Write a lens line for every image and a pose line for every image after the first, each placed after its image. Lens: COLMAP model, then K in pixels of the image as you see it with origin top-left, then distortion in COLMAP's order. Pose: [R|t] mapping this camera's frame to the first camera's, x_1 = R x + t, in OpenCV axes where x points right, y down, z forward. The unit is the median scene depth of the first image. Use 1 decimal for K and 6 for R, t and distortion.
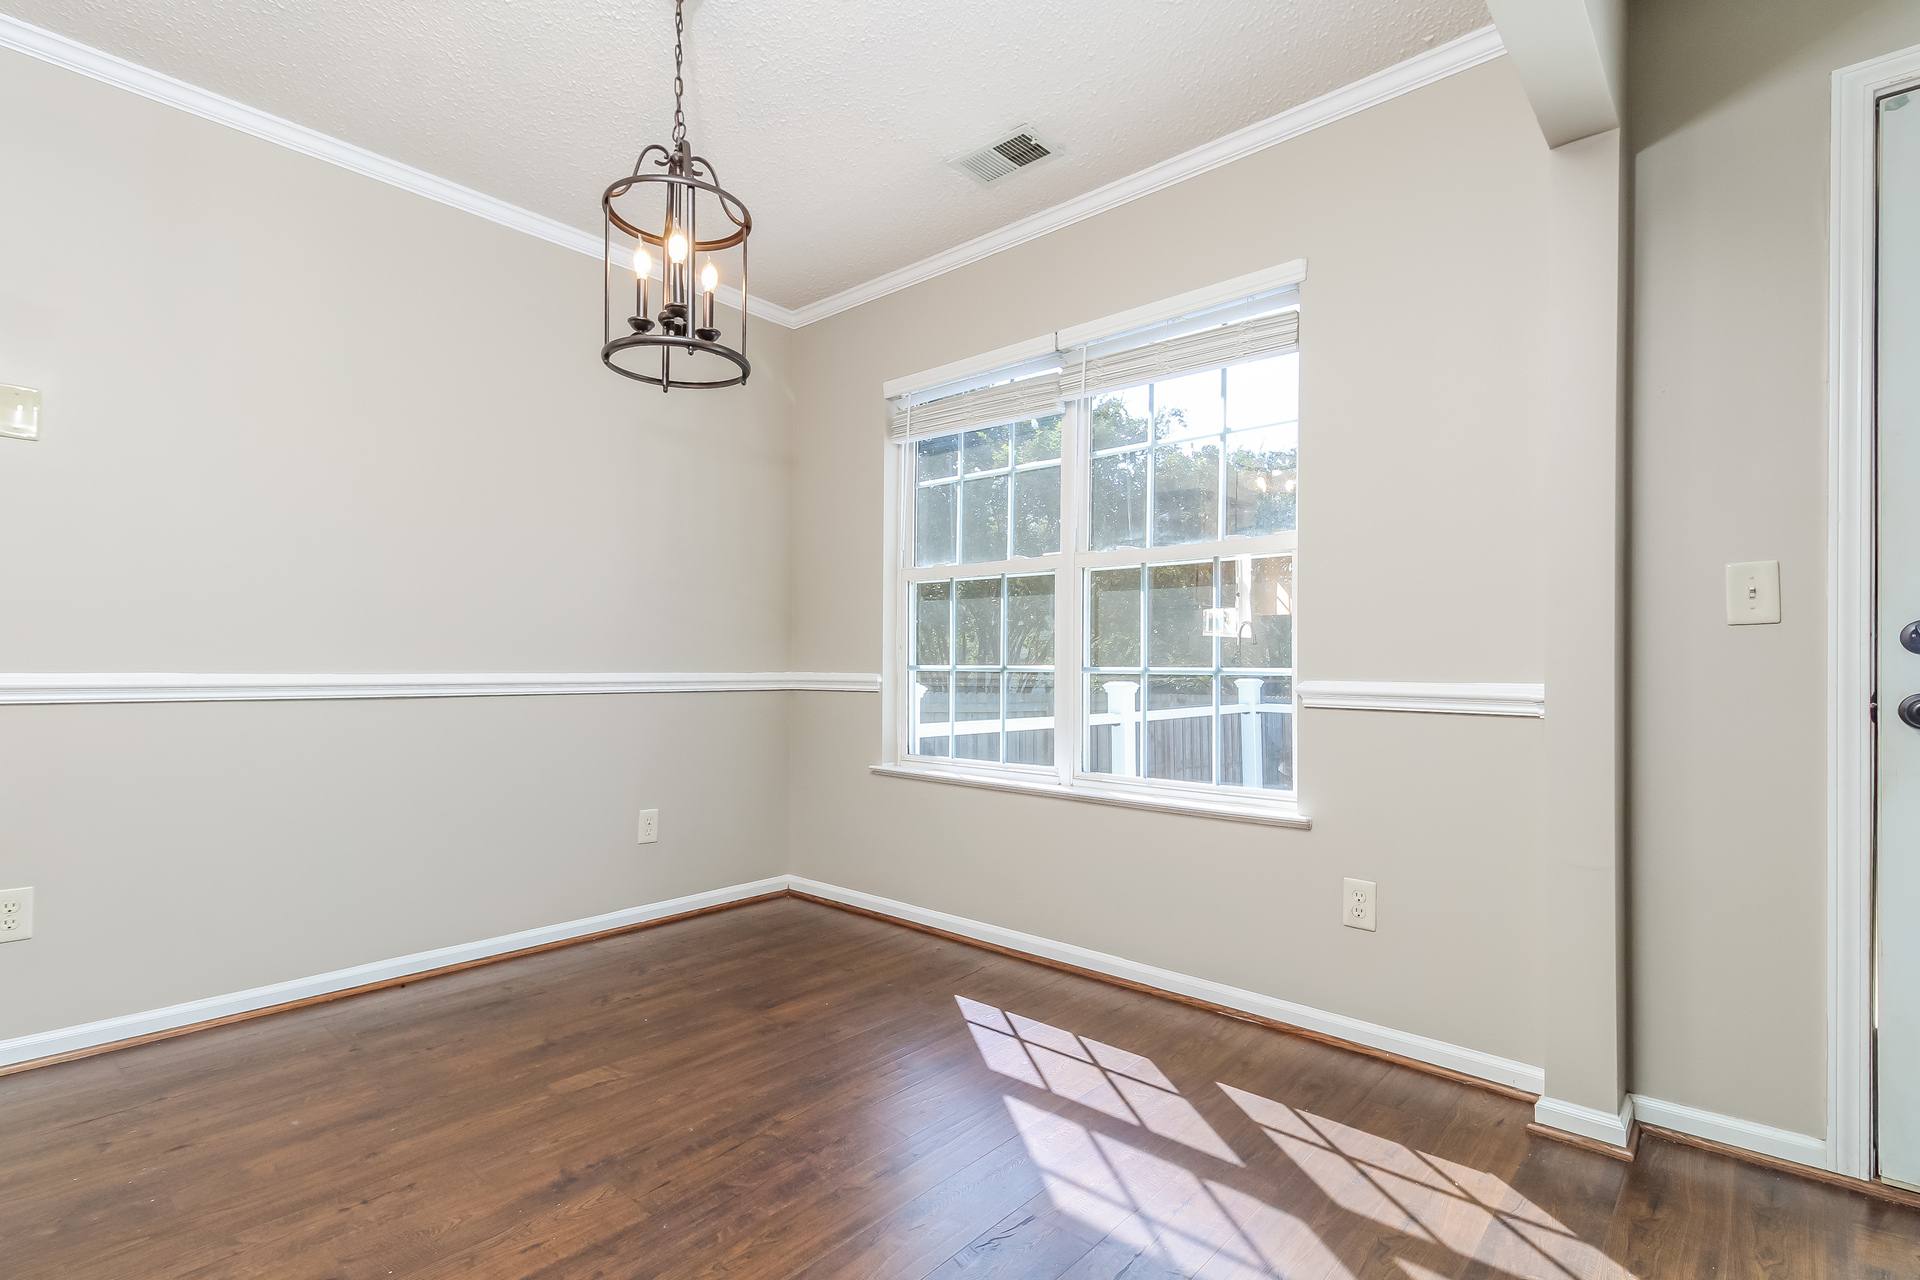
lens RADIAL K [[889.6, 0, 903.8], [0, 889.6, 660.0], [0, 0, 1]] dist [0.001870, 0.000052]
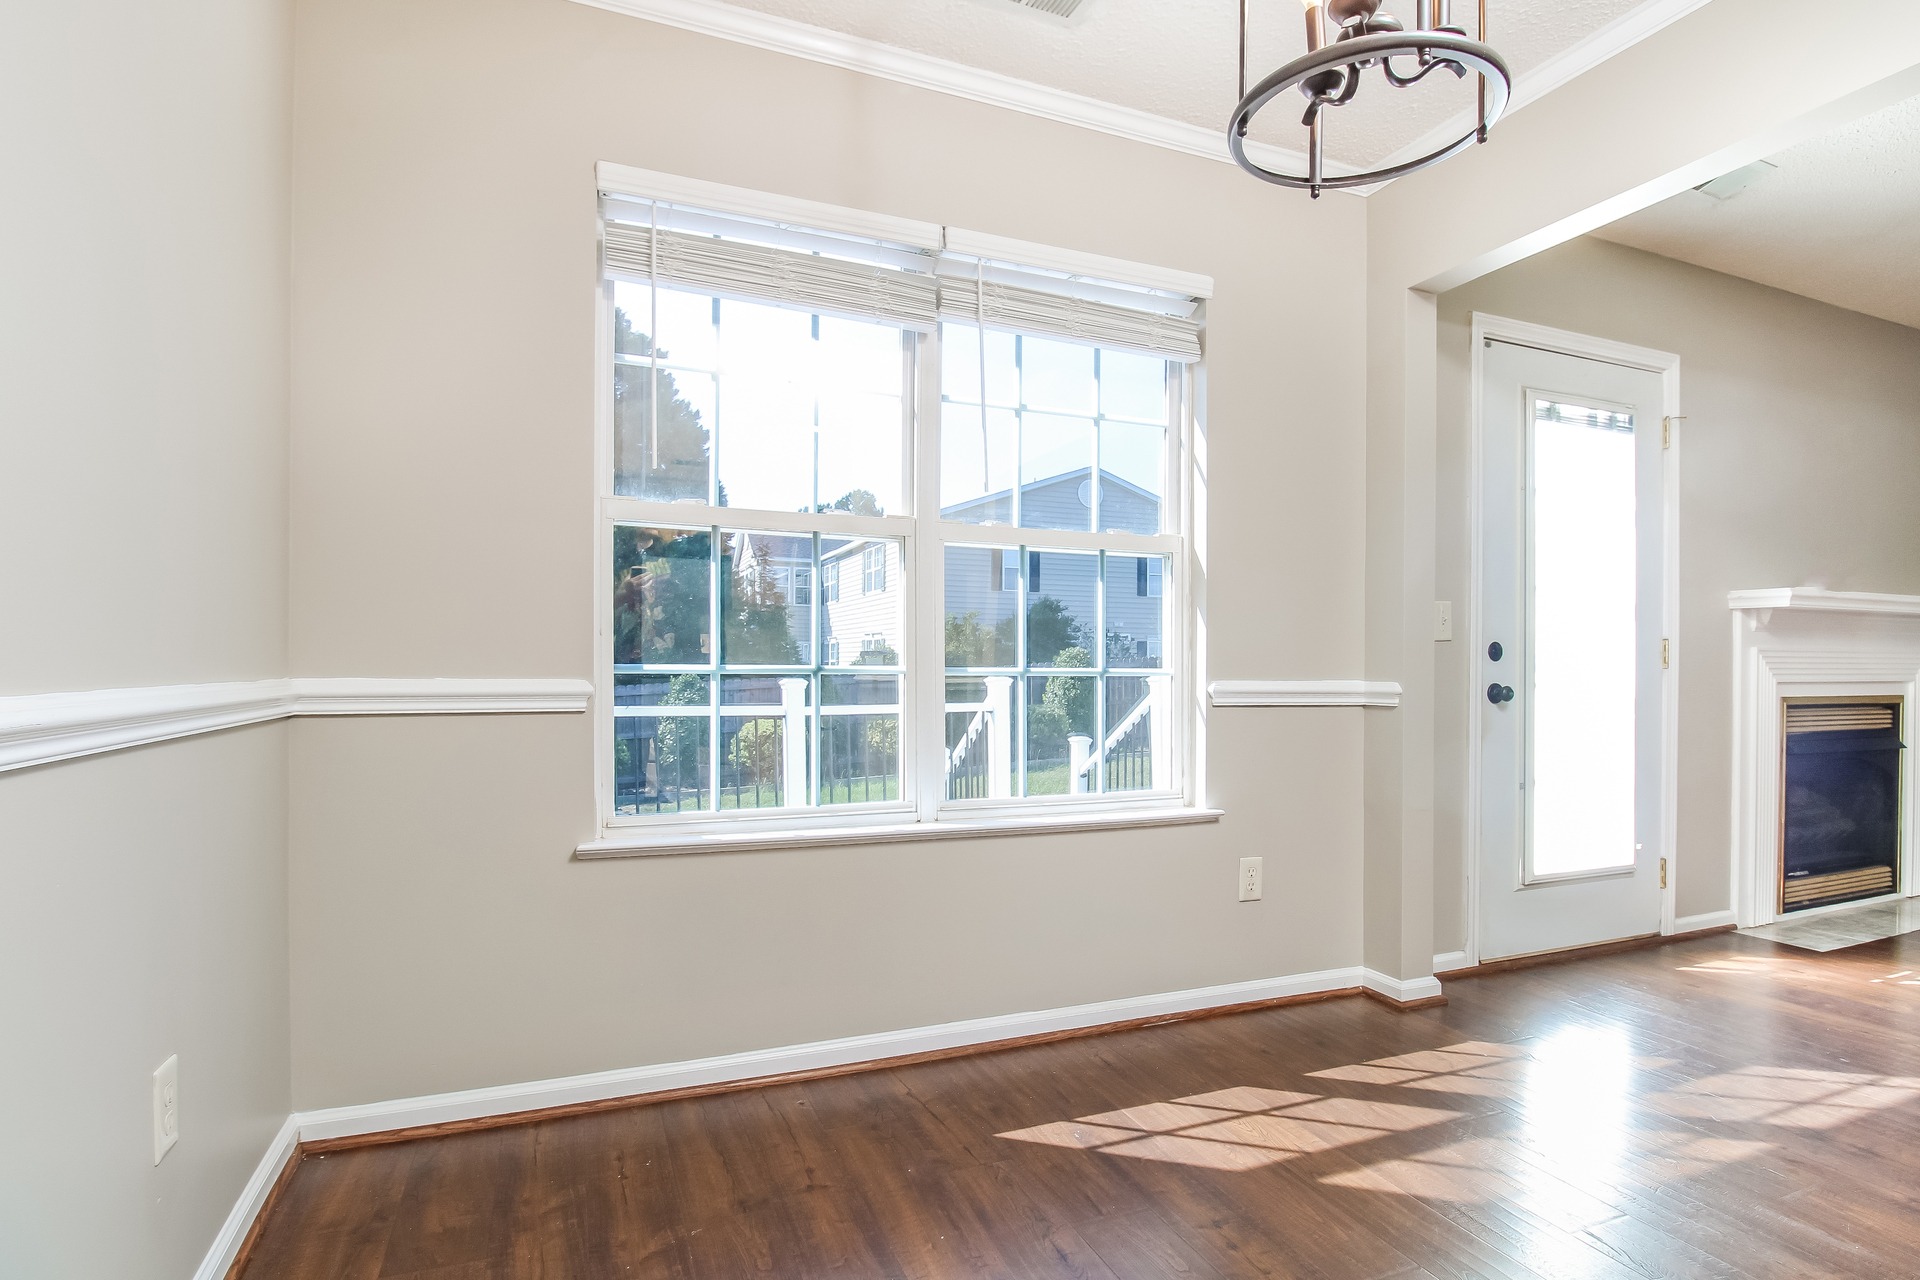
lens RADIAL K [[986.3, 0, 964.1], [0, 986.3, 666.1], [0, 0, 1]] dist [-0.020738, -0.000740]
pose [[0.414350, -0.011153, 0.910049, -0.640535], [-0.014409, 0.999719, 0.018812, -0.010899], [-0.910004, -0.020907, 0.414073, 0.684940]]
